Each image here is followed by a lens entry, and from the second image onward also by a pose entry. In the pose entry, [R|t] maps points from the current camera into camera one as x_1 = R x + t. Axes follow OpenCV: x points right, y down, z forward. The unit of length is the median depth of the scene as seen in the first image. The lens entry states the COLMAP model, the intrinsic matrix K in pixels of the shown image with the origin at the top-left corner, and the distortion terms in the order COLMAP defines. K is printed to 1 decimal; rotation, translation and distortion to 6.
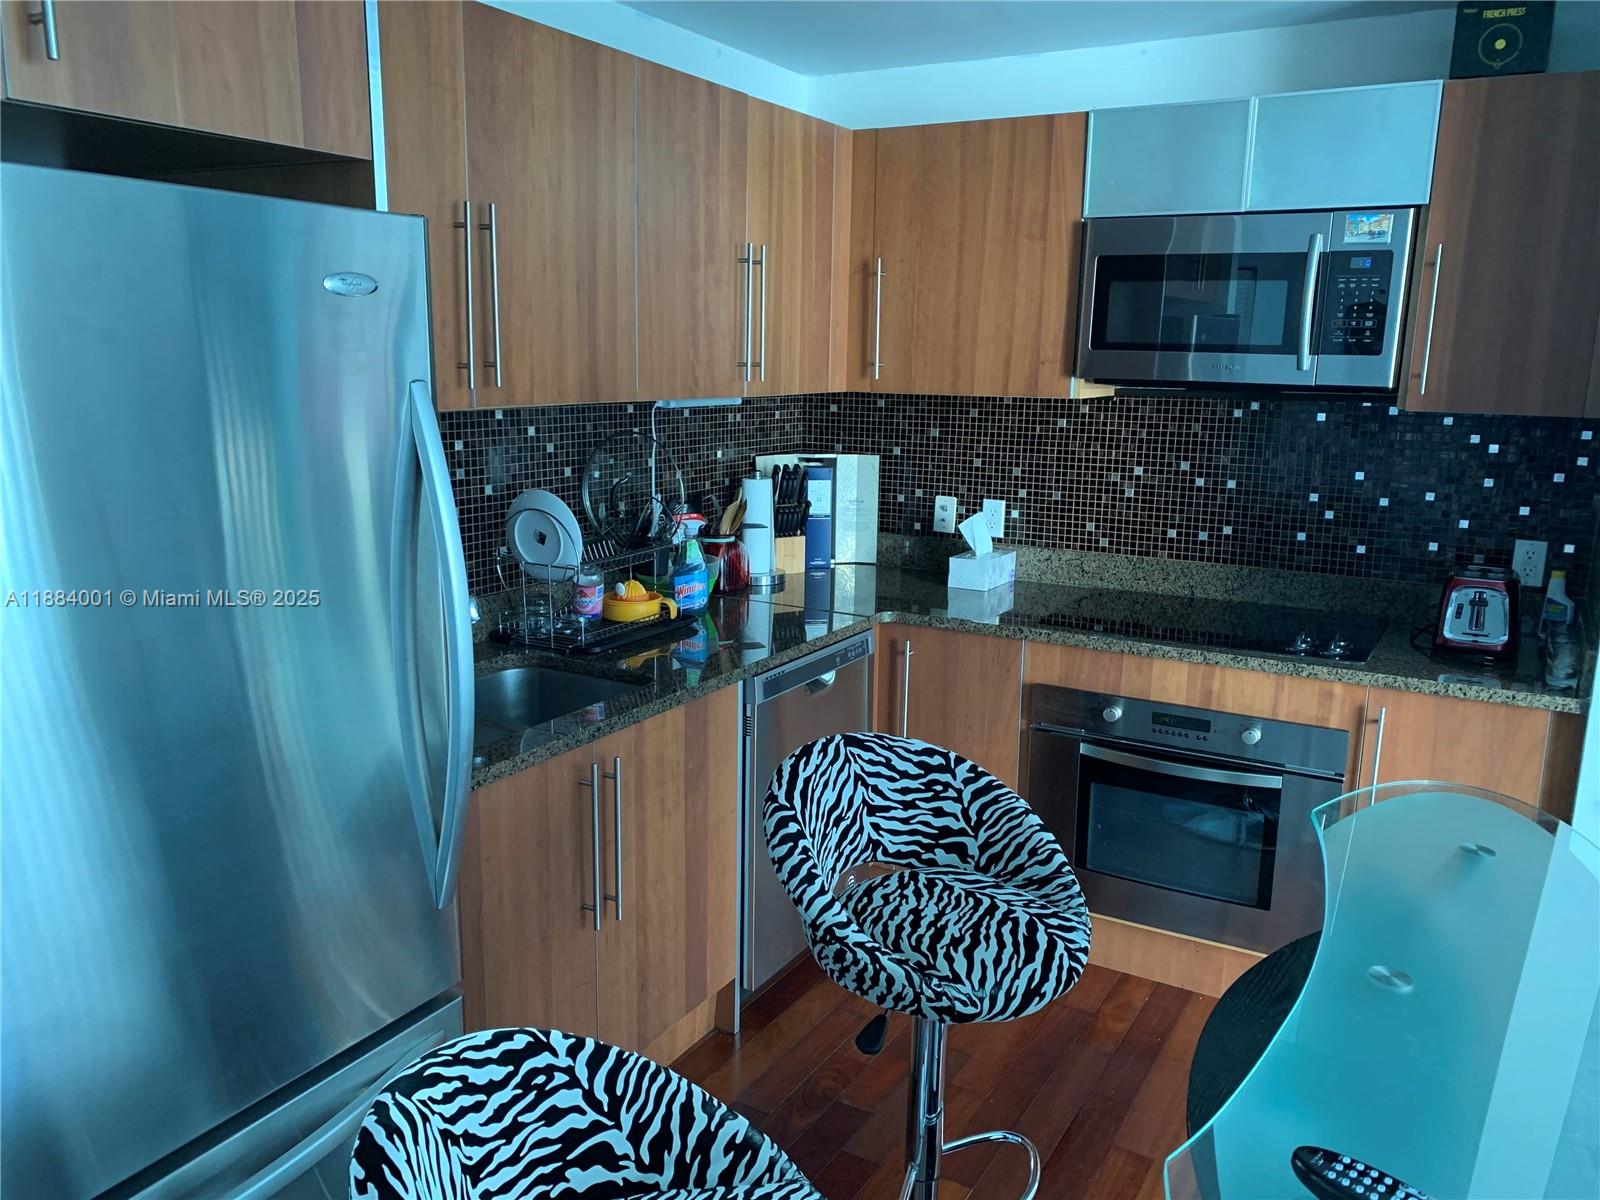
lens RADIAL K [[1223.2, 0, 793.6], [0, 1223.2, 584.9], [0, 0, 1]] dist [0.036725, -0.053378]
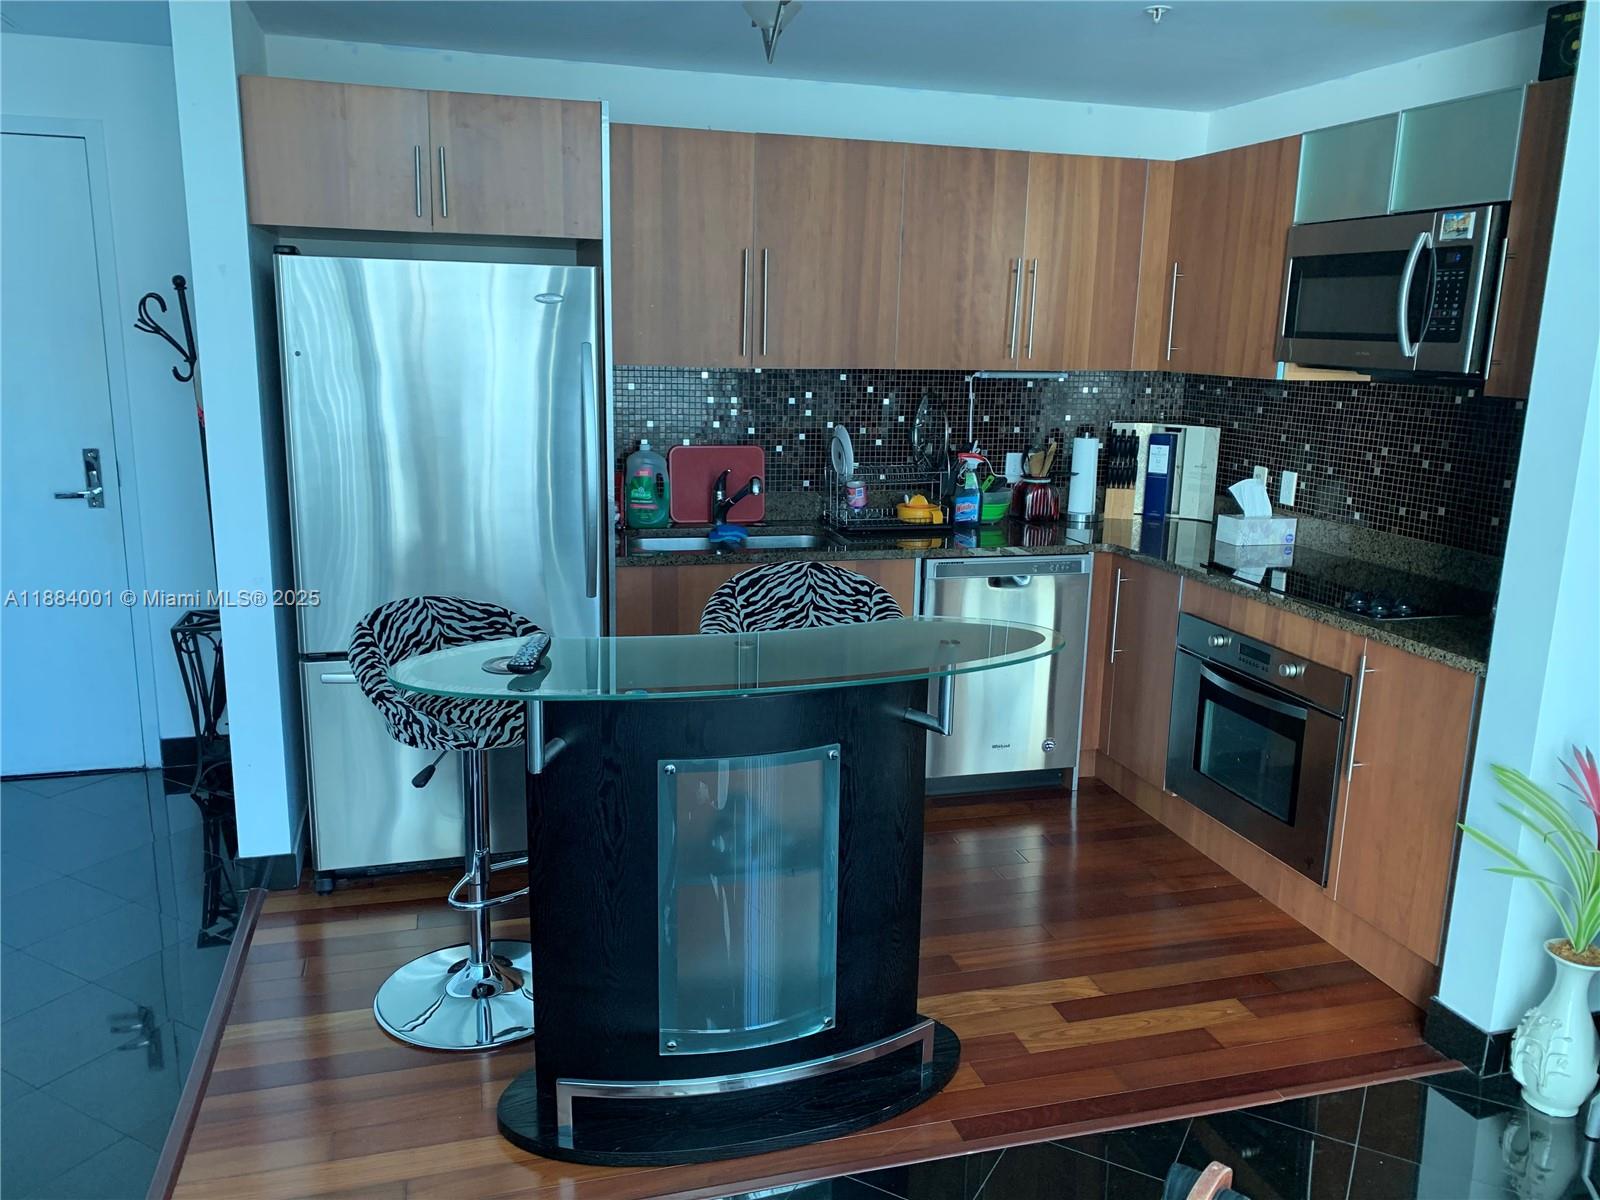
lens RADIAL K [[1223.2, 0, 799.4], [0, 1223.2, 596.2], [0, 0, 1]] dist [0.036725, -0.053378]
pose [[0.719617, 0.148638, -0.678275, 0.764940], [-0.140826, 0.987761, 0.067050, 0.038199], [0.679940, 0.047269, 0.731742, -0.158285]]
